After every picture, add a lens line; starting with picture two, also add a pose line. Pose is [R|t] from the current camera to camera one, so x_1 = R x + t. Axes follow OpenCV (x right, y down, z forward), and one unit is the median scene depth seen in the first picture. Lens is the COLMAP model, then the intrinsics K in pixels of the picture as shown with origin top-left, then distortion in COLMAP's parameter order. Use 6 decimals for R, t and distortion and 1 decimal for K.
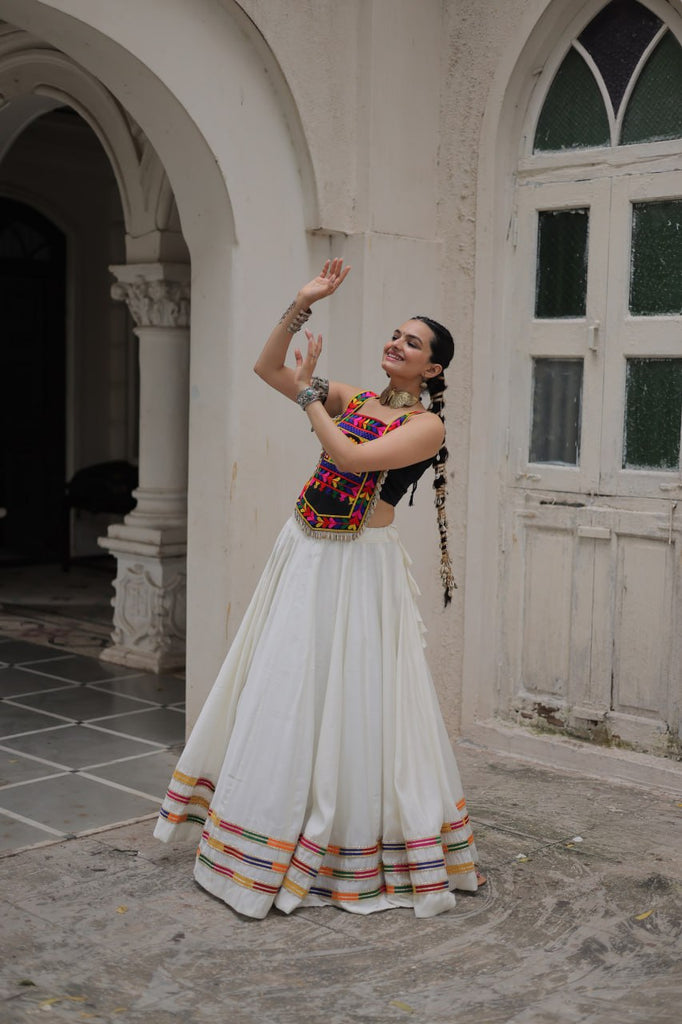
lens RADIAL K [[1437.7, 0, 341.5], [0, 1437.7, 517.5], [0, 0, 1]] dist [-0.004171, 0.004341]
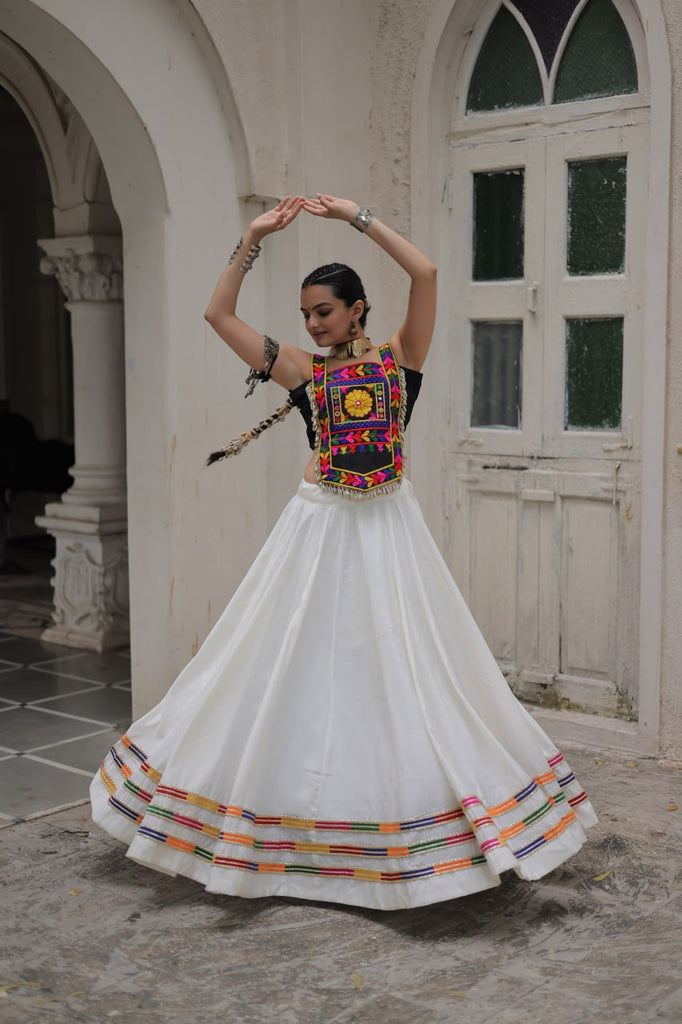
lens RADIAL K [[1439.5, 0, 334.6], [0, 1439.5, 513.7], [0, 0, 1]] dist [-0.004043, 0.002078]
pose [[0.998750, -0.030646, 0.039477, -0.004781], [0.030033, 0.999420, 0.016032, 0.002928], [-0.039946, -0.014826, 0.999092, 0.009970]]
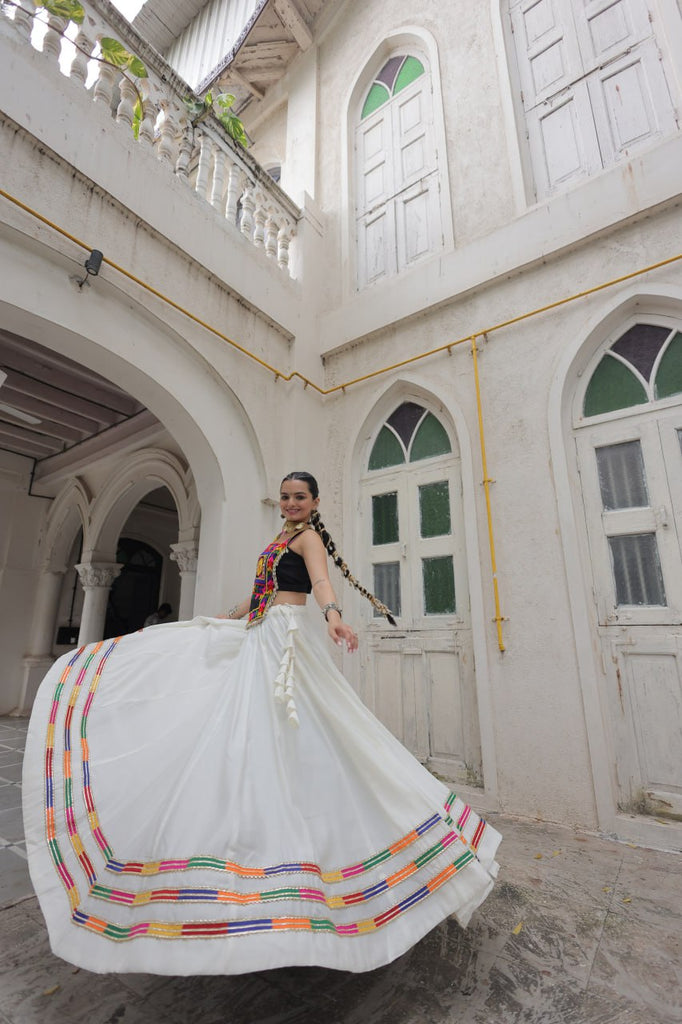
lens RADIAL K [[469.1, 0, 336.6], [0, 469.1, 517.0], [0, 0, 1]] dist [0.000660, 0.000184]
pose [[0.991349, 0.015374, 0.130350, -0.005048], [0.031101, 0.937318, -0.347085, 0.056014], [-0.127515, 0.348136, 0.928731, 0.383656]]
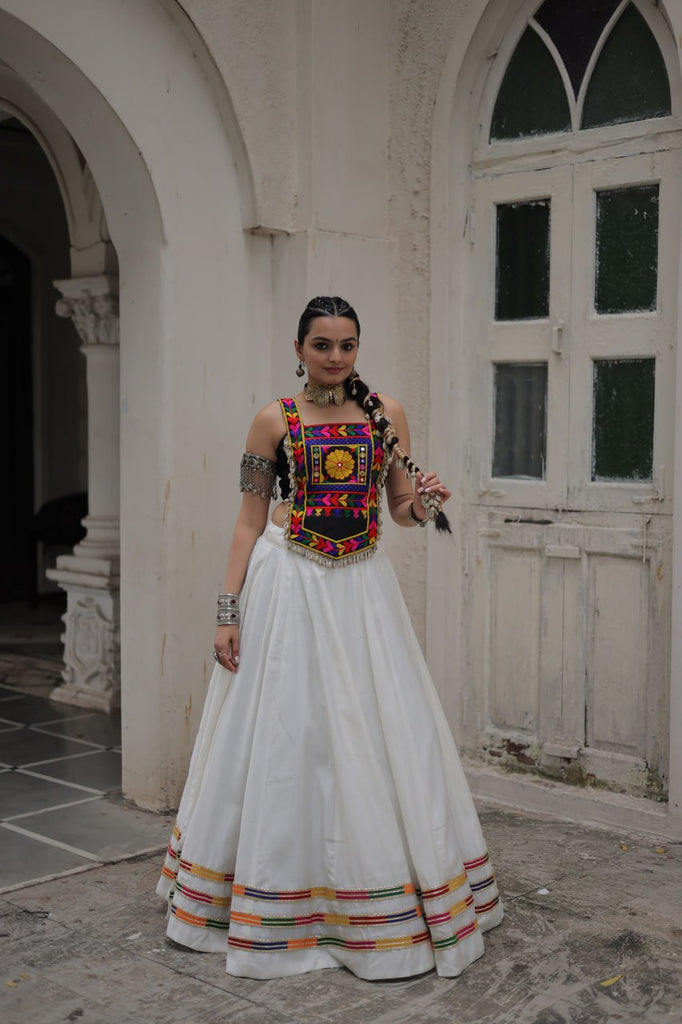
lens RADIAL K [[1437.7, 0, 341.5], [0, 1437.7, 517.5], [0, 0, 1]] dist [-0.004171, 0.004341]
pose [[0.999845, -0.015986, -0.007414, 0.042285], [0.015785, 0.999526, -0.026429, 0.010728], [0.007832, 0.026308, 0.999623, 0.083952]]
